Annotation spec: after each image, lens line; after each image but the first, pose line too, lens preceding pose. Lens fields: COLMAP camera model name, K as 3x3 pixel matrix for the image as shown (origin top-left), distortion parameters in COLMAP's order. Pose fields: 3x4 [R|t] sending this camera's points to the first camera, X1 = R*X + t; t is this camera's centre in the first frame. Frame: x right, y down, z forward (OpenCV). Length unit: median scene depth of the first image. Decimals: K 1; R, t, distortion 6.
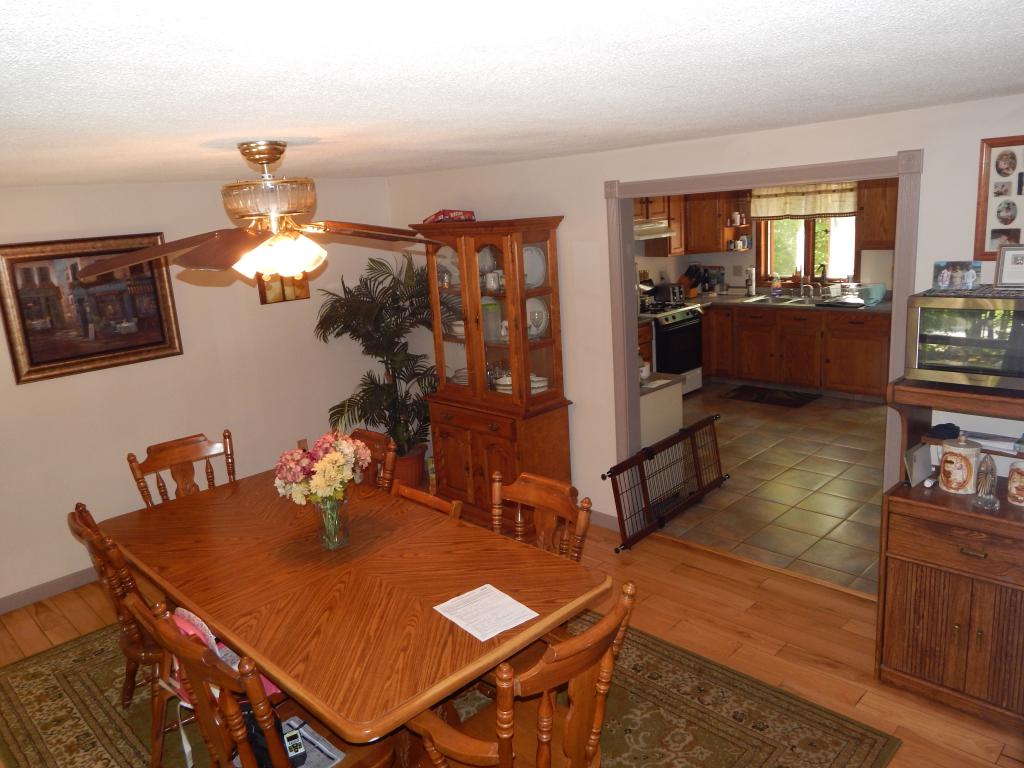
lens RADIAL K [[758.6, 0, 522.1], [0, 758.6, 376.9], [0, 0, 1]] dist [0.024490, -0.026202]
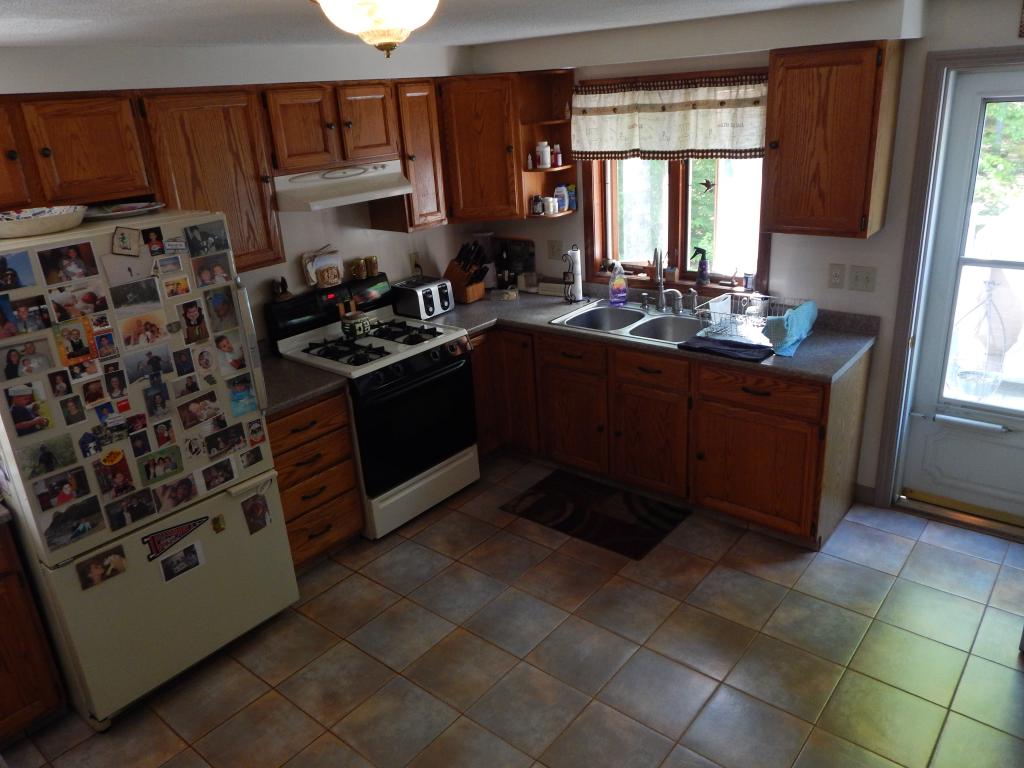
lens RADIAL K [[758.6, 0, 515.2], [0, 758.6, 377.3], [0, 0, 1]] dist [0.024490, -0.026202]
pose [[0.996316, -0.023848, 0.082375, 0.220510], [0.012909, 0.991317, 0.130857, -0.128359], [-0.084781, -0.129312, 0.987973, 0.479621]]
